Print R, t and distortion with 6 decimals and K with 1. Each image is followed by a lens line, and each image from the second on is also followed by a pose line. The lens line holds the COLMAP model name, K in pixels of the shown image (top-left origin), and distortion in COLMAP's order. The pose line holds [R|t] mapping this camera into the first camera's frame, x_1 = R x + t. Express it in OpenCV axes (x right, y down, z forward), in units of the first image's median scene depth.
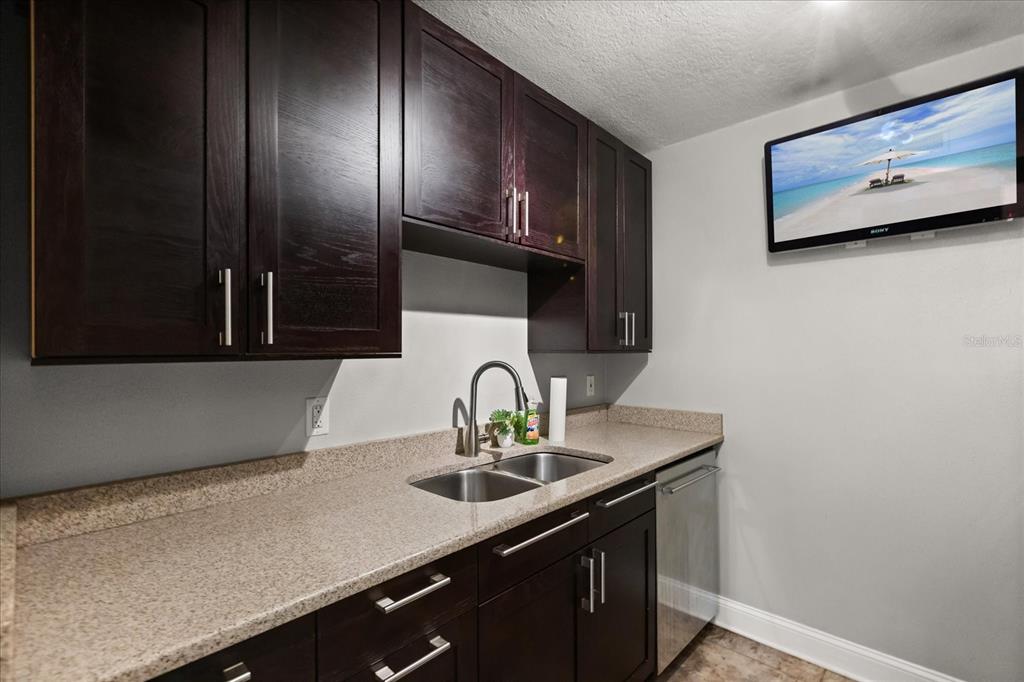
lens RADIAL K [[461.0, 0, 506.5], [0, 461.0, 347.9], [0, 0, 1]] dist [0.003347, -0.001400]
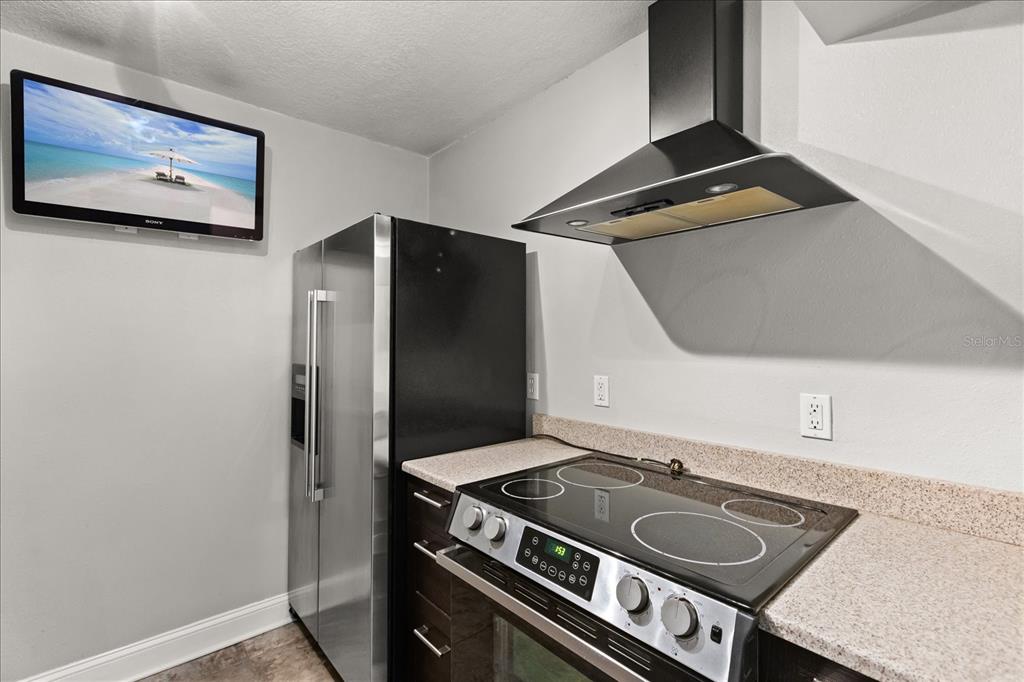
lens RADIAL K [[461.0, 0, 517.3], [0, 461.0, 329.4], [0, 0, 1]] dist [0.003347, -0.001400]
pose [[0.100869, 0.020773, 0.994683, -0.126426], [0.000135, 0.999782, -0.020893, 0.006054], [-0.994900, 0.002242, 0.100845, 0.096257]]
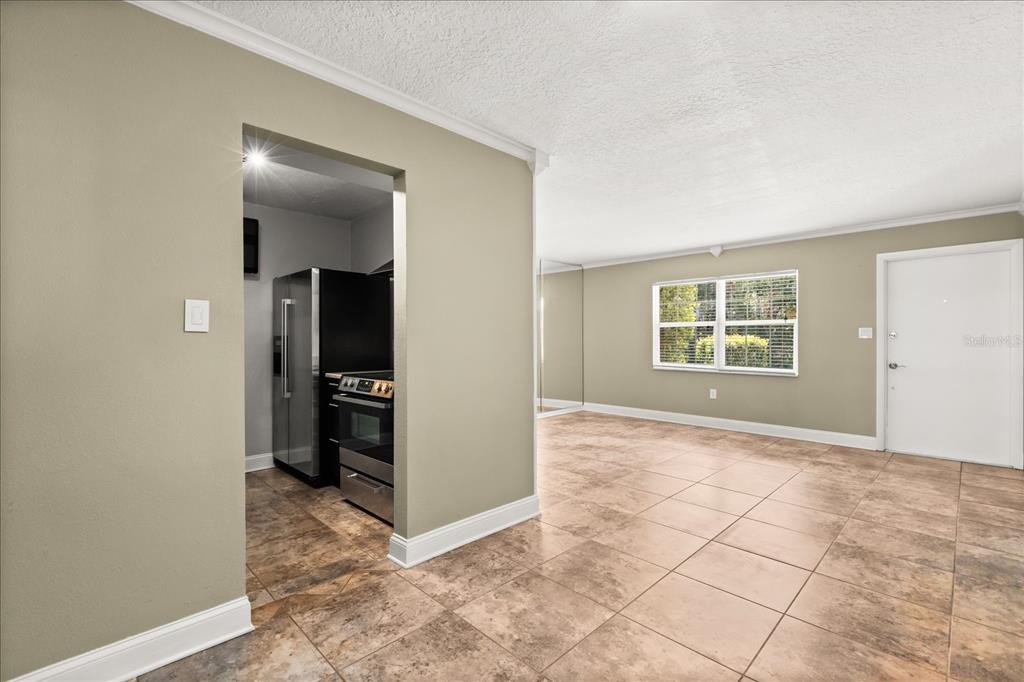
lens RADIAL K [[461.0, 0, 511.4], [0, 461.0, 348.0], [0, 0, 1]] dist [0.003347, -0.001400]
pose [[0.051895, -0.009487, 0.998607, -1.320397], [-0.001269, 0.999953, 0.009565, 0.109393], [-0.998652, -0.001763, 0.051881, -0.556612]]
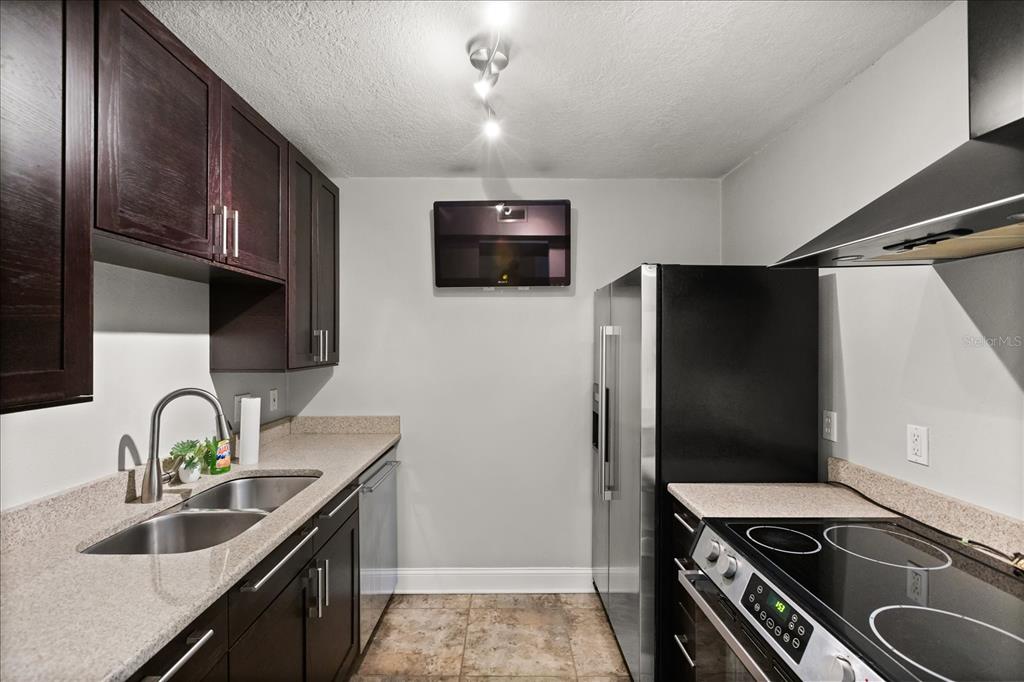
lens RADIAL K [[461.0, 0, 512.7], [0, 461.0, 341.0], [0, 0, 1]] dist [0.003347, -0.001400]
pose [[0.720043, 0.002377, 0.693925, -0.192171], [-0.002448, 0.999997, -0.000886, -0.063944], [-0.693925, -0.001061, 0.720046, -0.081519]]
